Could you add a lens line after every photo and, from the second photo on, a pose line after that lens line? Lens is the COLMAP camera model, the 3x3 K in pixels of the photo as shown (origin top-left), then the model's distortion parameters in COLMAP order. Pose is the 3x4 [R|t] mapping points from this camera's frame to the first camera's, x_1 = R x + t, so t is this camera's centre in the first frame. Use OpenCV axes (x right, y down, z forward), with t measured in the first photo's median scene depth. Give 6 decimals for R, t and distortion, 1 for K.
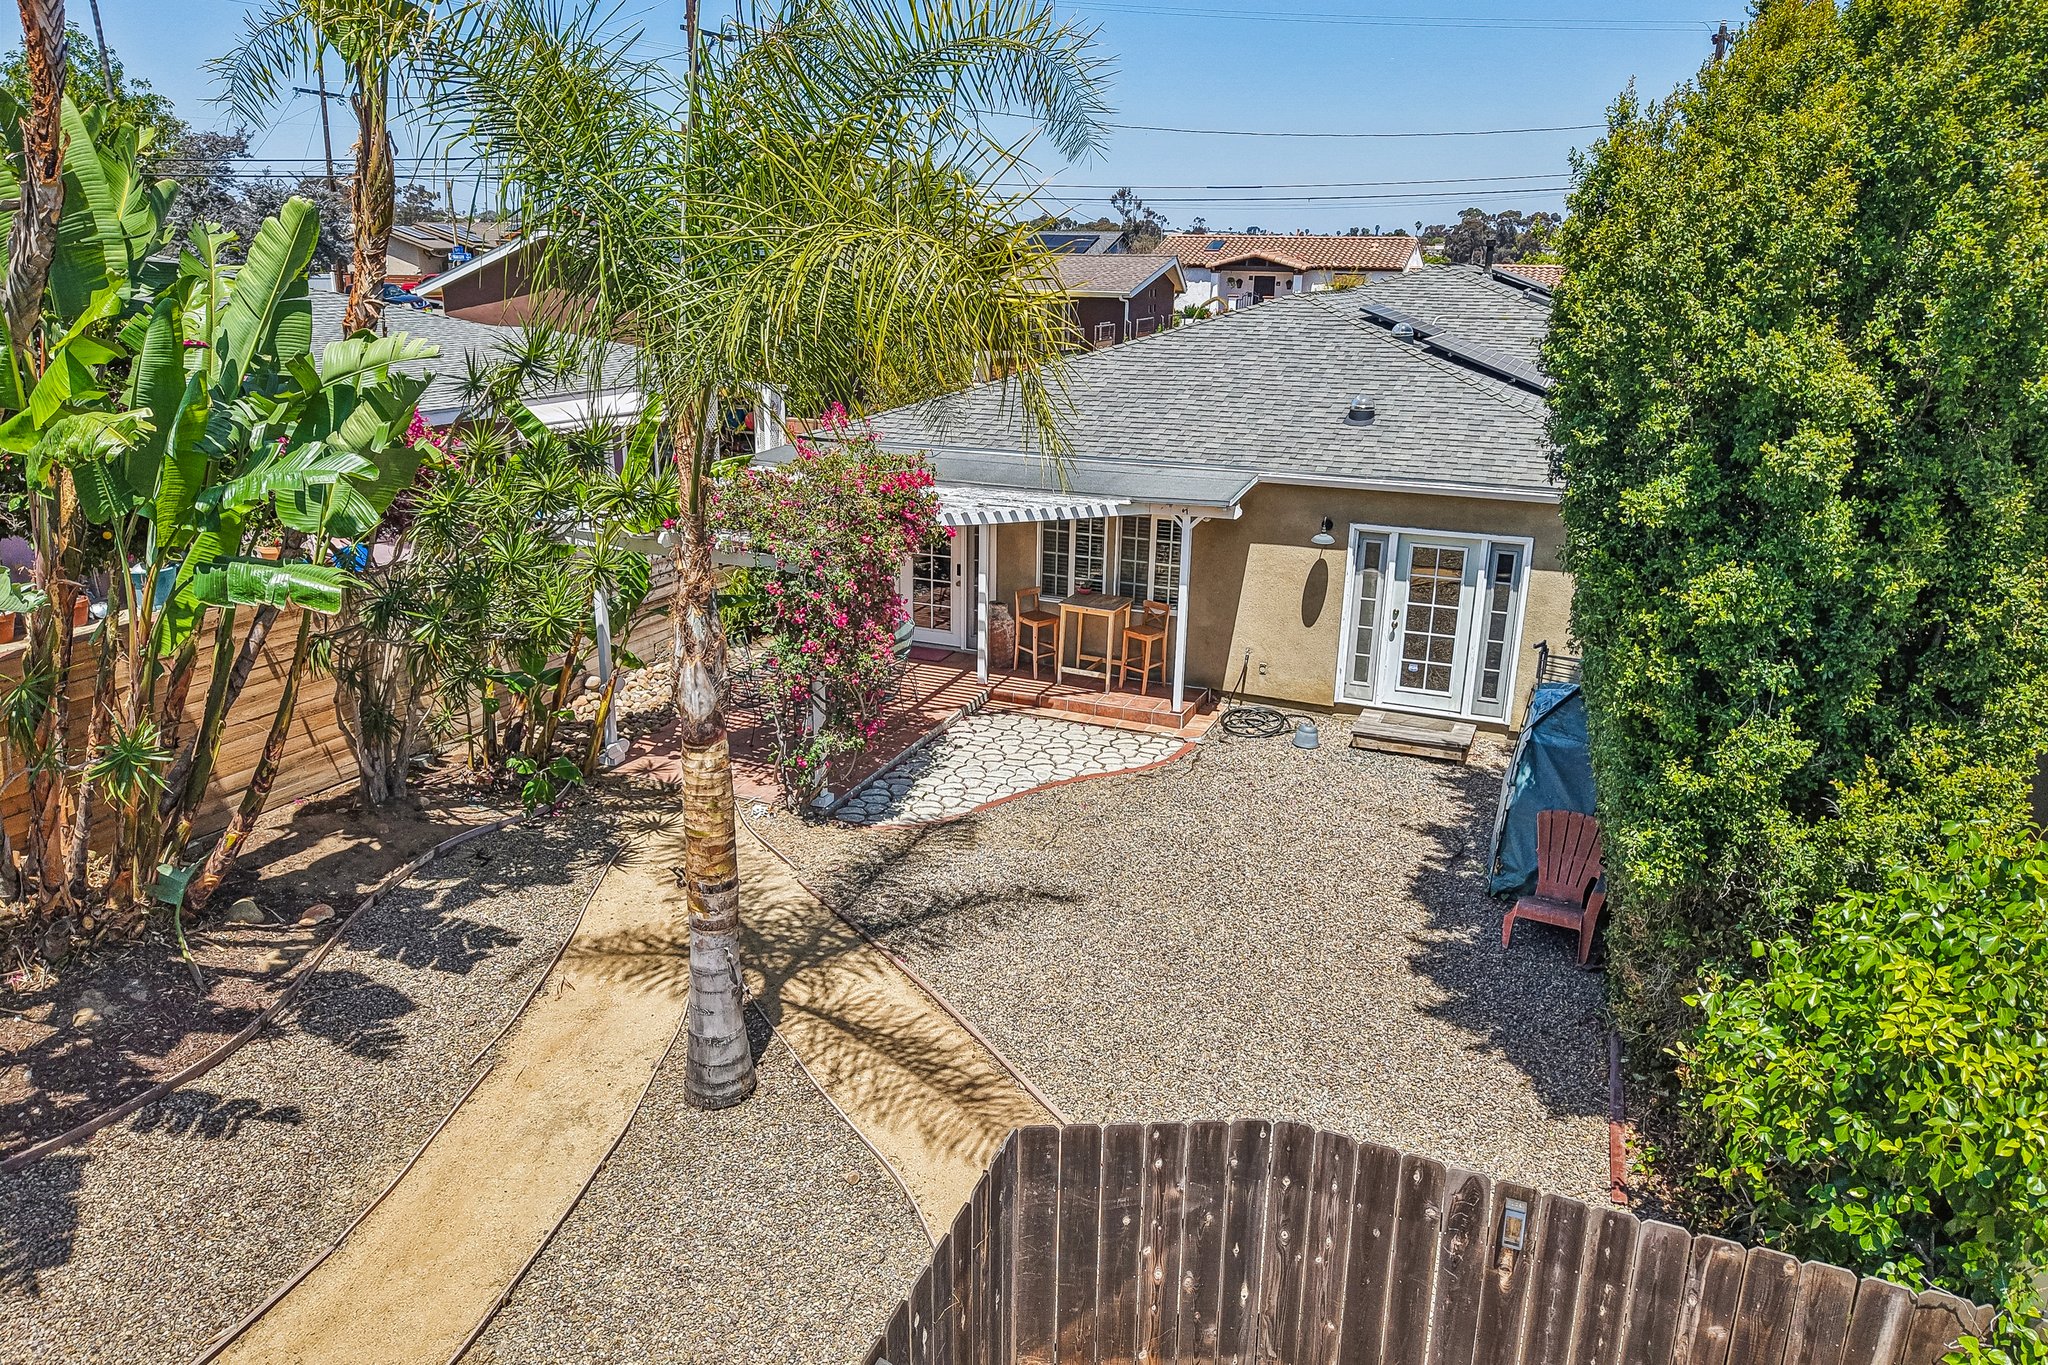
lens RADIAL K [[1386.8, 0, 1024.0], [0, 1386.8, 682.5], [0, 0, 1]] dist [0.017269, -0.004203]
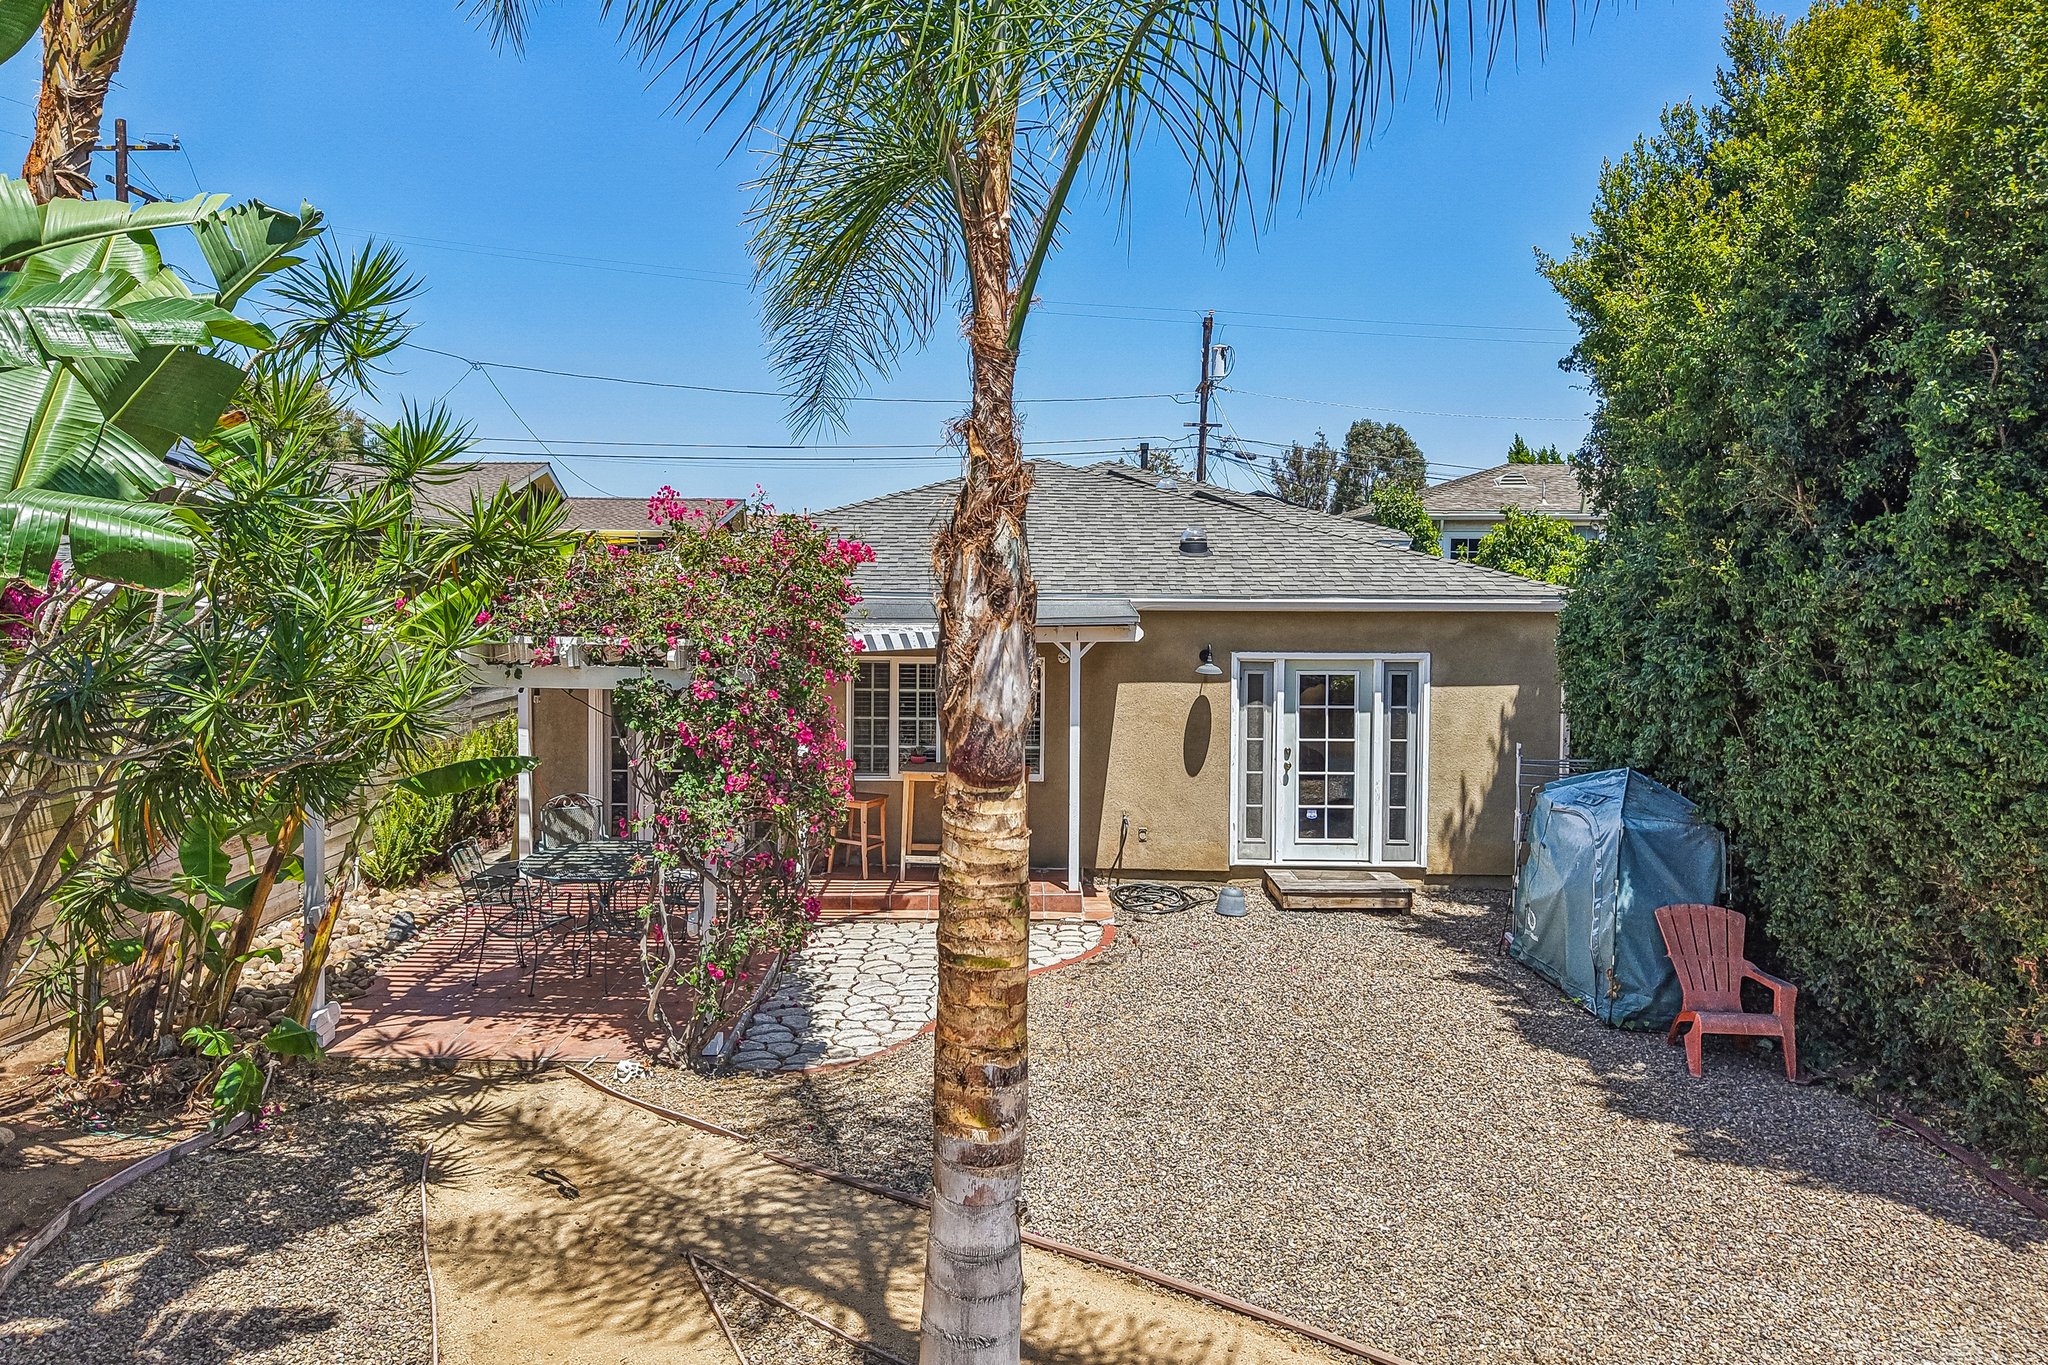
lens RADIAL K [[1398.9, 0, 1023.9], [0, 1398.9, 622.1], [0, 0, 1]] dist [0.016105, 0.002273]
pose [[0.919319, -0.021040, 0.392950, -0.229621], [0.123541, 0.963515, -0.237439, 0.060032], [-0.373617, 0.266828, 0.888377, 0.262909]]
